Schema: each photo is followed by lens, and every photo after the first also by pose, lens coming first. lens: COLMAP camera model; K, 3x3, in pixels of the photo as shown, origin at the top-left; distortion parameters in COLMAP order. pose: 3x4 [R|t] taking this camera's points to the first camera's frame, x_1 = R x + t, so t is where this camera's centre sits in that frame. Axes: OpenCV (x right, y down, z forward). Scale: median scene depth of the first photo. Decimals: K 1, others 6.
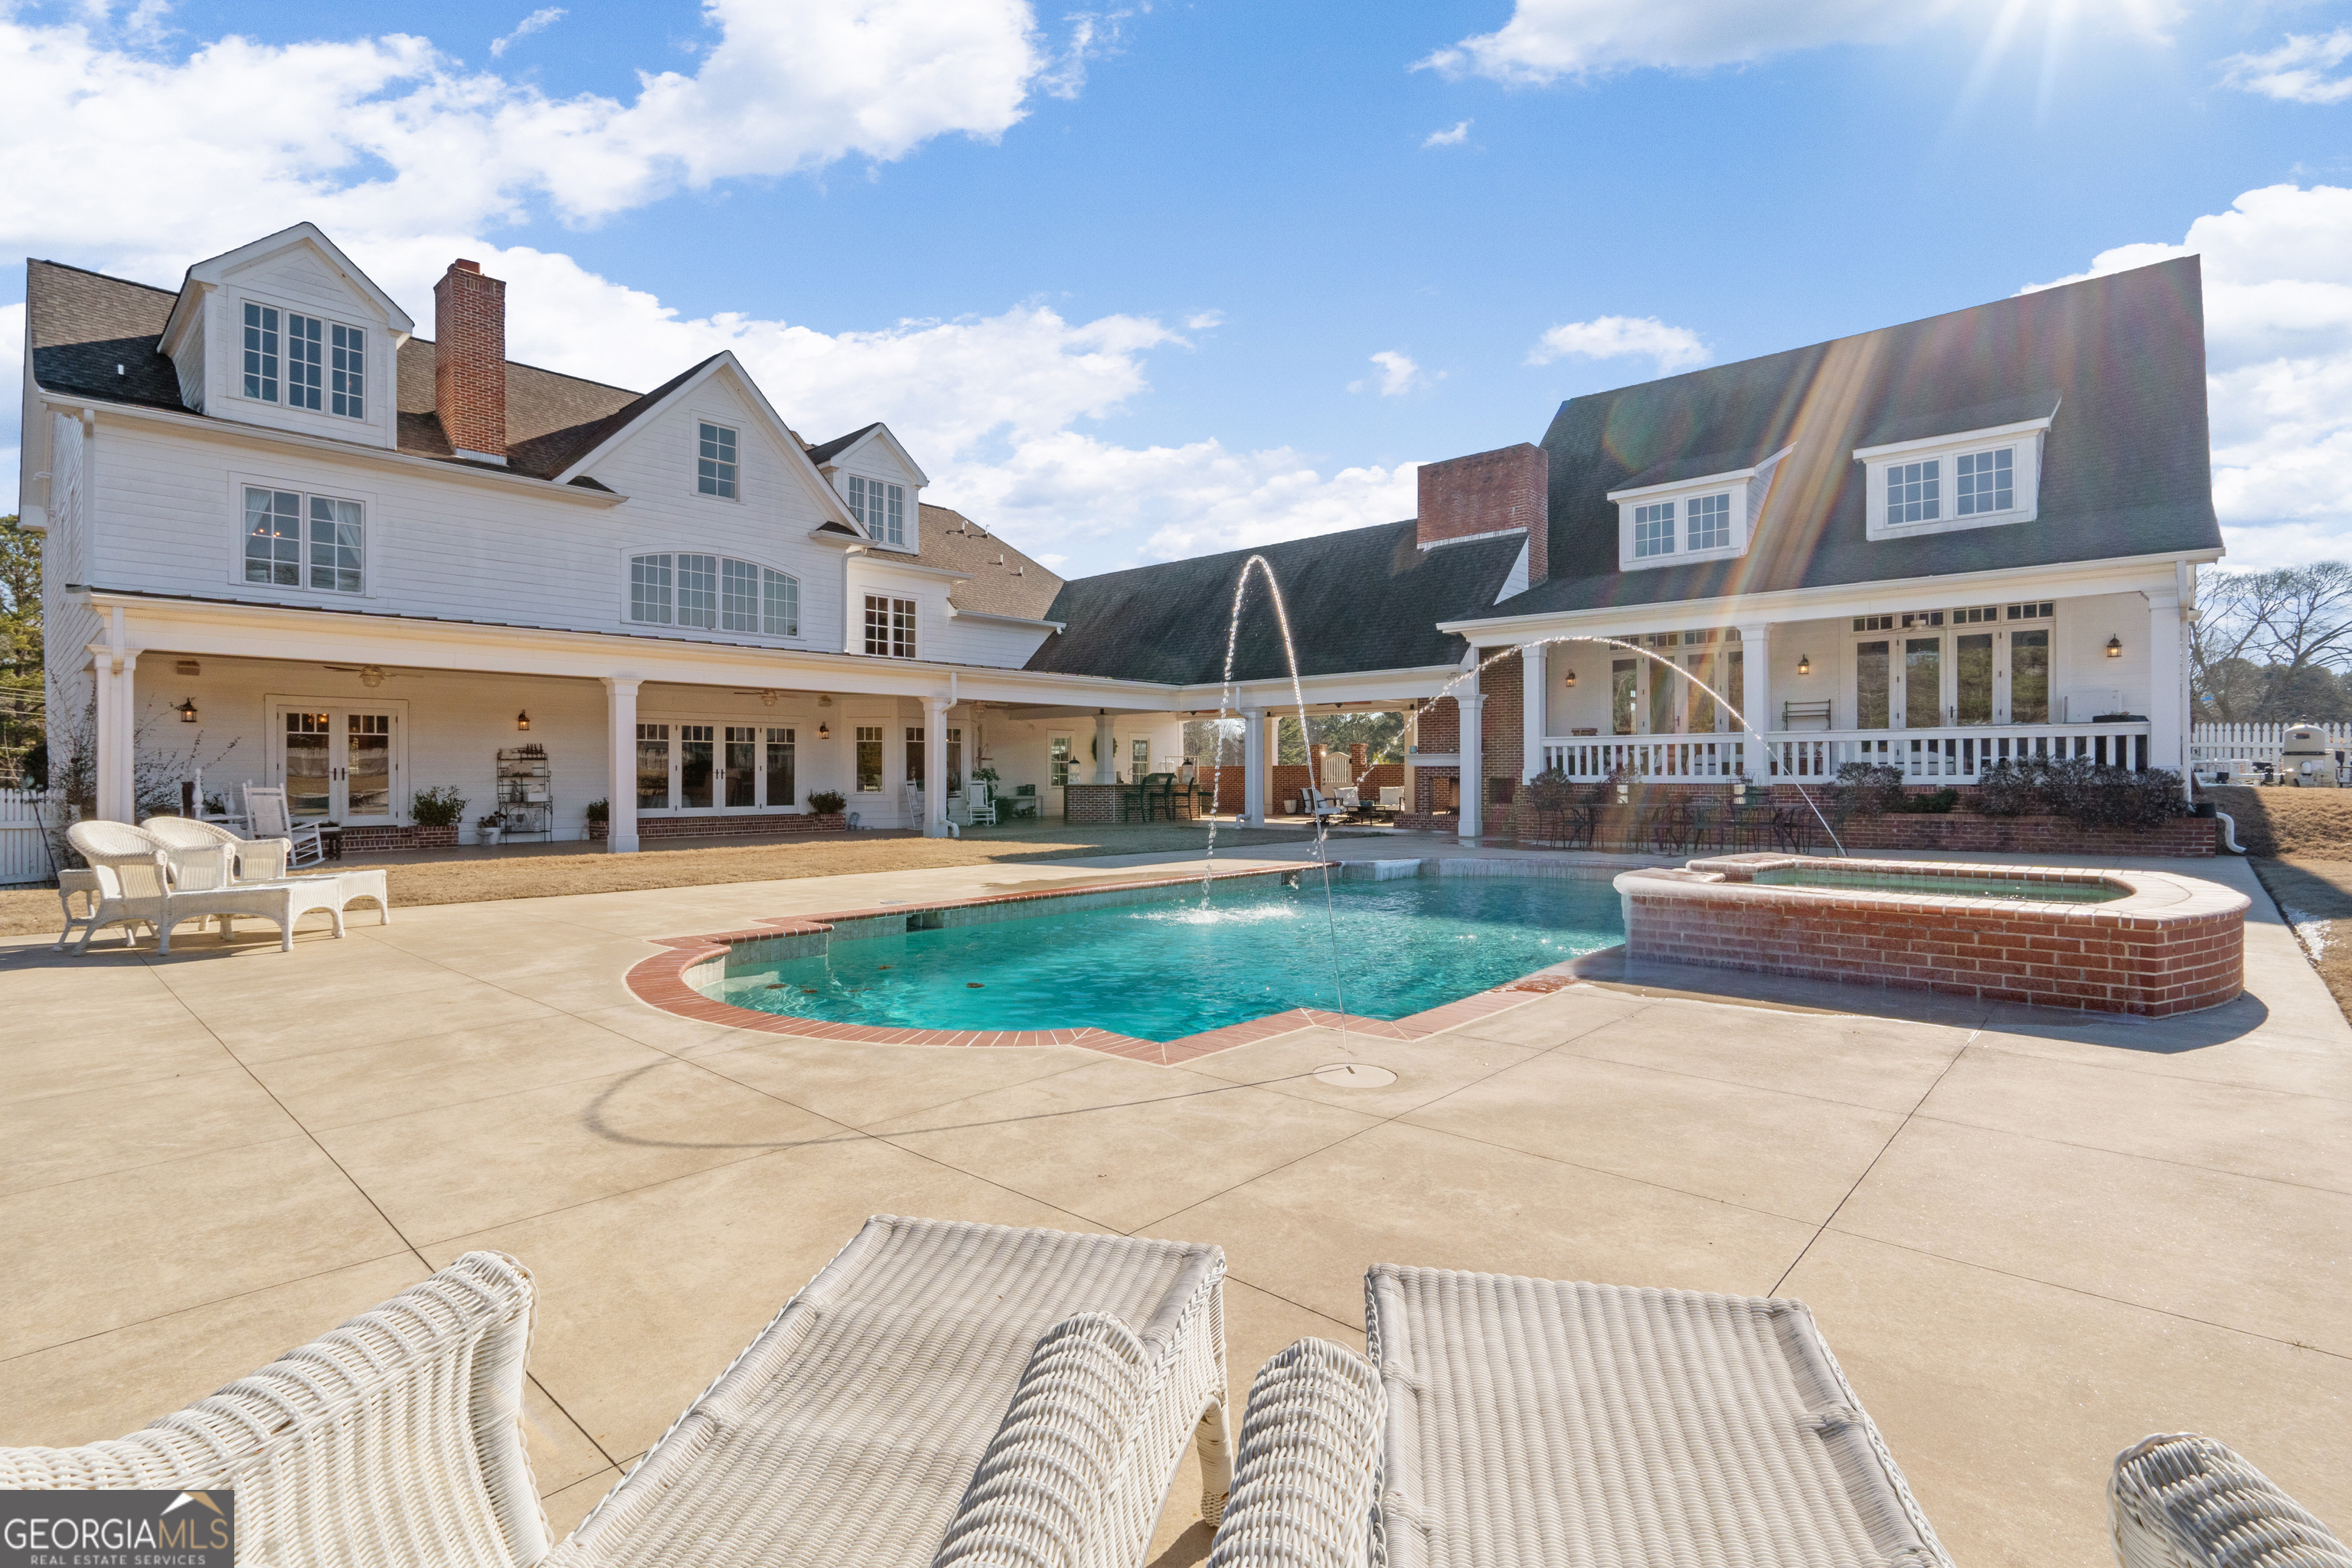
lens RADIAL K [[1090.4, 0, 1145.9], [0, 1090.4, 779.6], [0, 0, 1]] dist [0.000283, 0.000114]
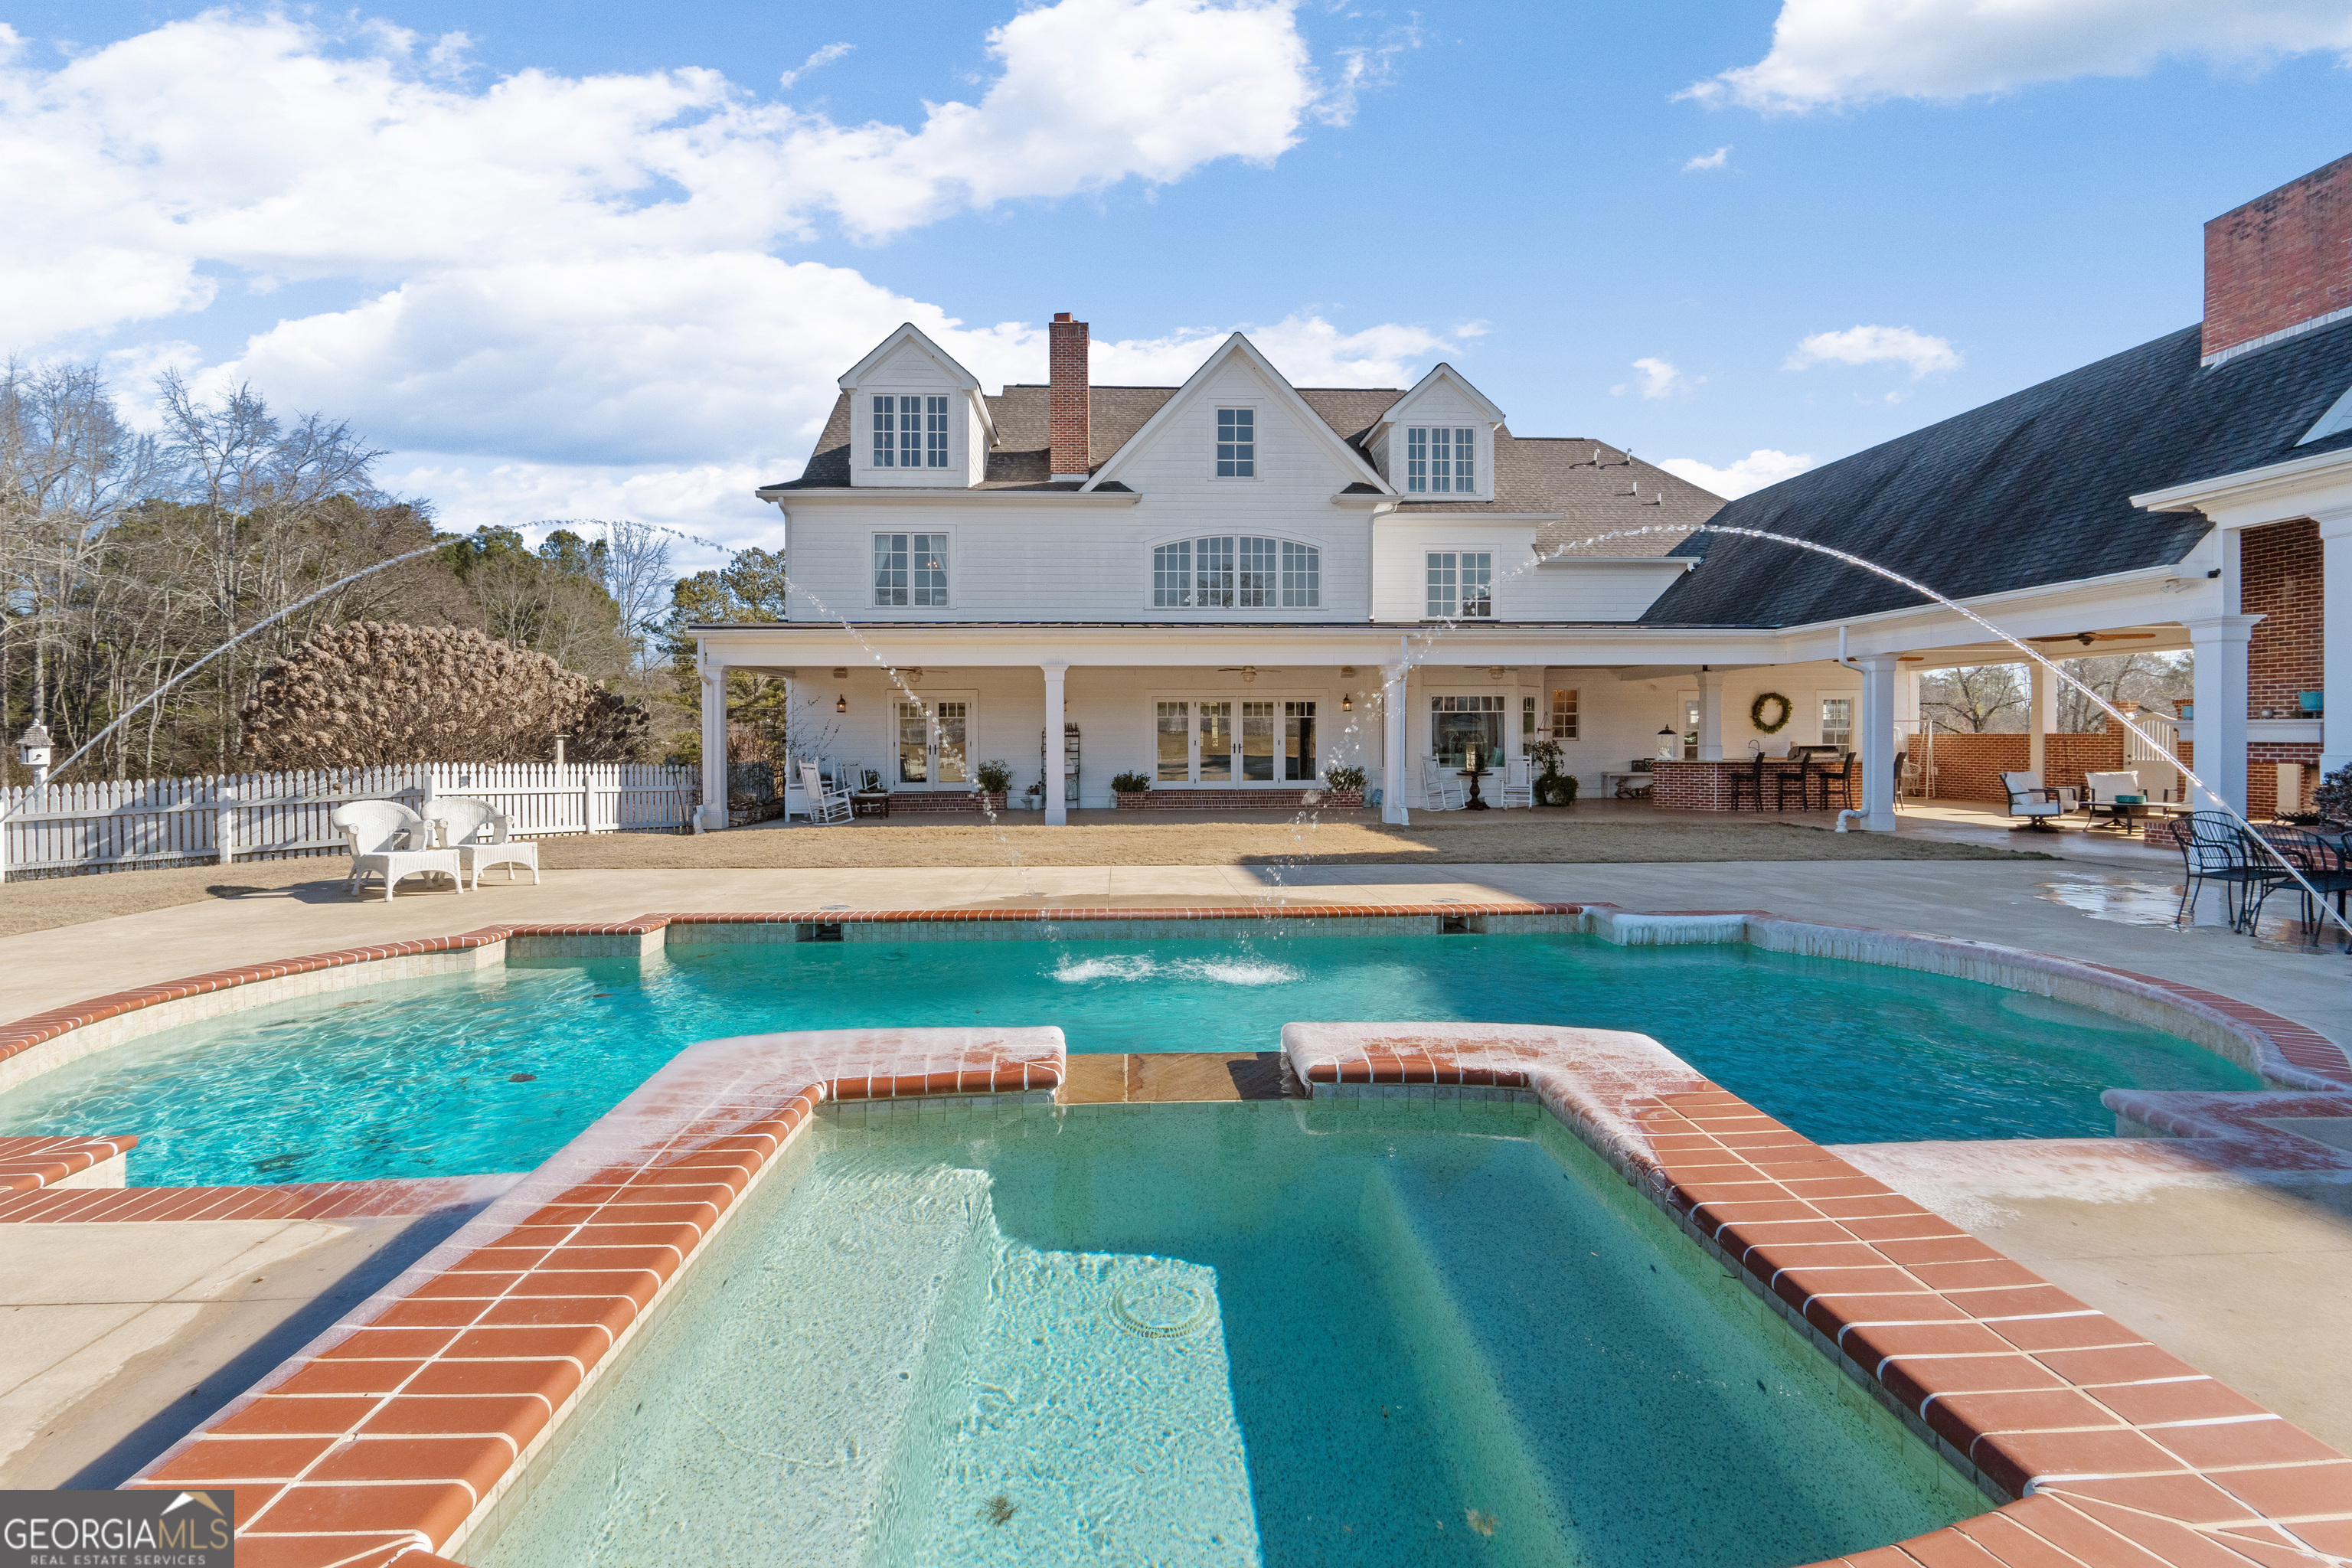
lens RADIAL K [[1084.2, 0, 1163.0], [0, 1084.2, 747.2], [0, 0, 1]] dist [-0.003865, 0.000194]
pose [[0.723044, 0.005507, -0.690780, 0.272027], [-0.000037, 0.999969, 0.007933, -0.015009], [0.690802, -0.005710, 0.723021, 0.223400]]
